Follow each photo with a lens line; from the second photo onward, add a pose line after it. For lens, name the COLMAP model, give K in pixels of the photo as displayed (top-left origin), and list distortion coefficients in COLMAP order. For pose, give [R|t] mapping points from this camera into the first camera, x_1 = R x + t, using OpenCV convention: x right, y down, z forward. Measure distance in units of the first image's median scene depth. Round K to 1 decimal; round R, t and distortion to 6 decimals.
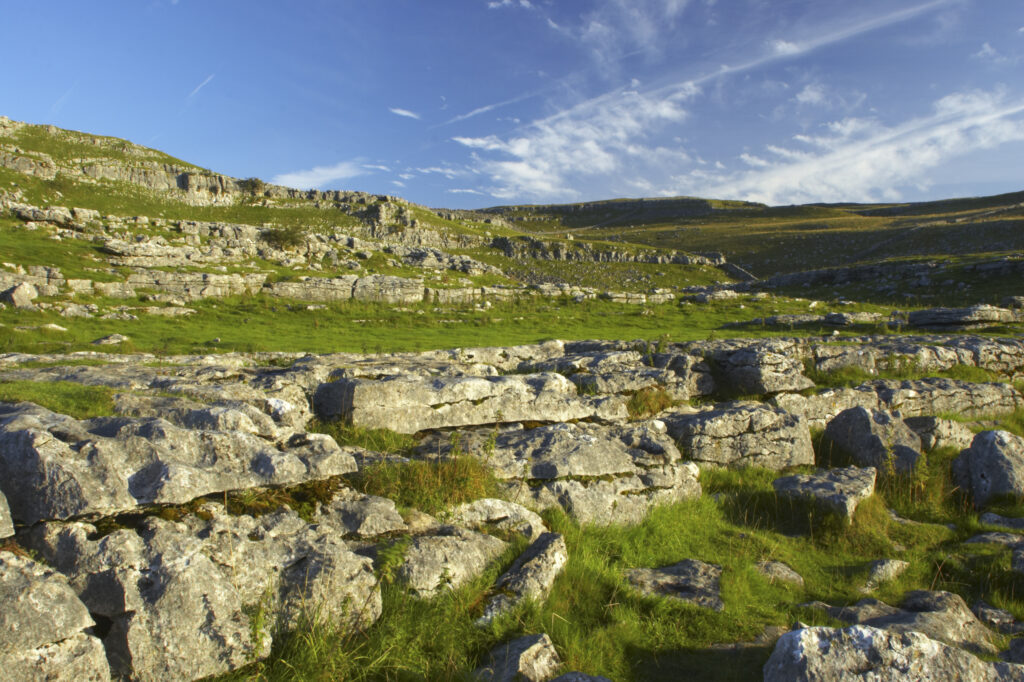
lens RADIAL K [[942.0, 0, 510.1], [0, 942.0, 340.3], [0, 0, 1]] dist [-0.090338, 0.000000]
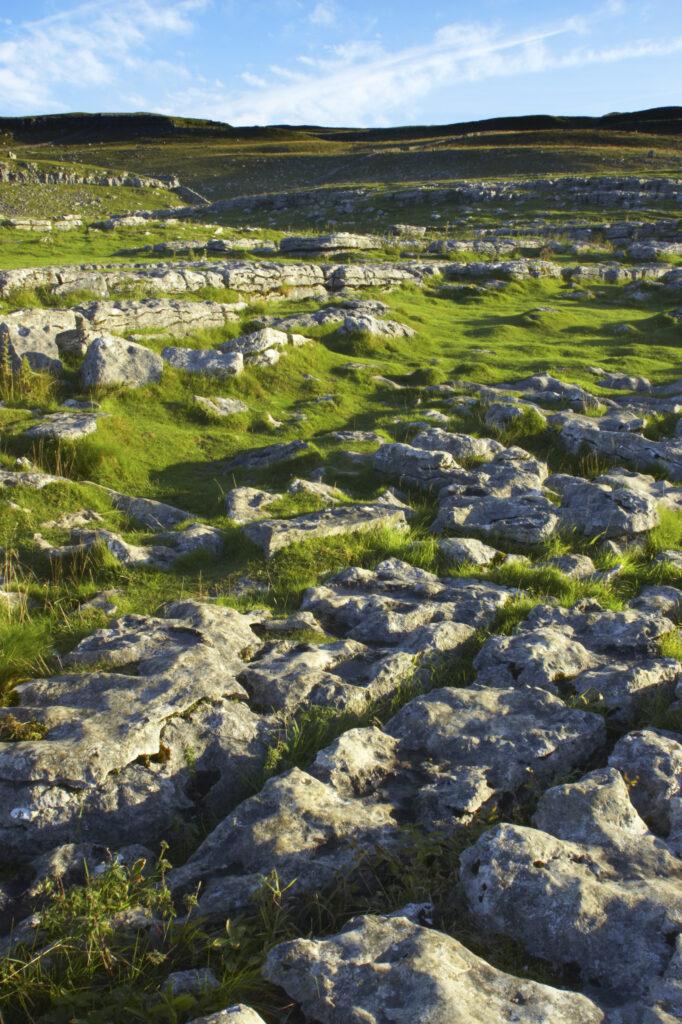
lens RADIAL K [[942.0, 0, 343.9], [0, 942.0, 509.6], [0, 0, 1]] dist [-0.090338, 0.000000]
pose [[0.929894, -0.094321, 0.355529, 0.072624], [0.001862, 0.967758, 0.251873, 0.000485], [-0.367823, -0.233553, 0.900088, -0.074792]]
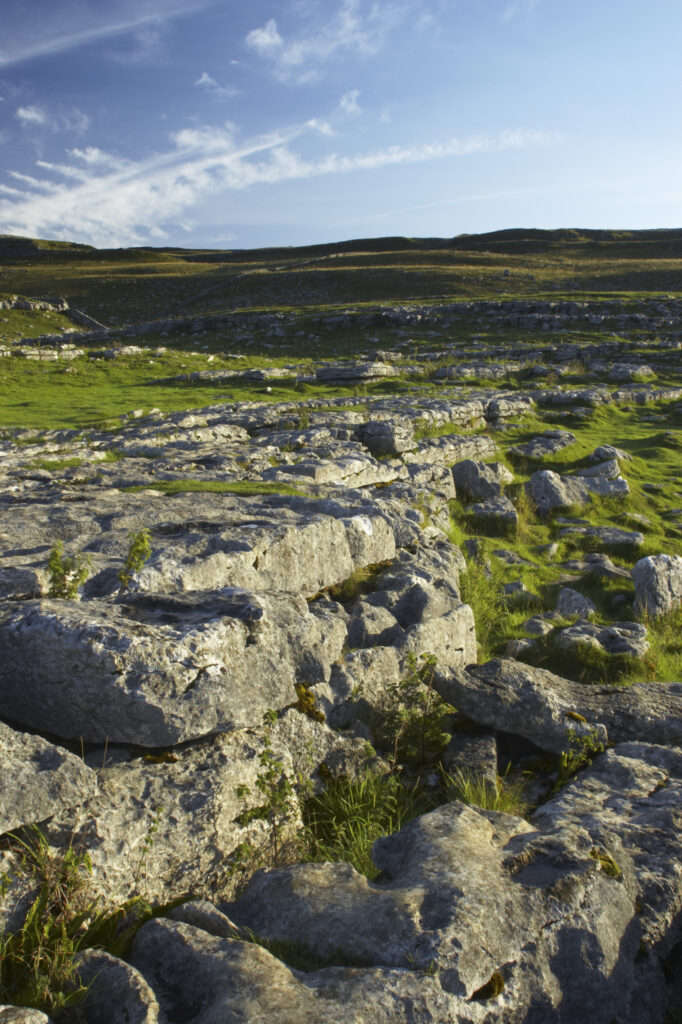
lens RADIAL K [[942.0, 0, 338.1], [0, 942.0, 513.5], [0, 0, 1]] dist [-0.090338, 0.000000]
pose [[0.866863, -0.085897, 0.491091, -0.136311], [0.017766, 0.989742, 0.141757, -0.015573], [-0.498230, -0.114159, 0.859497, -0.063930]]
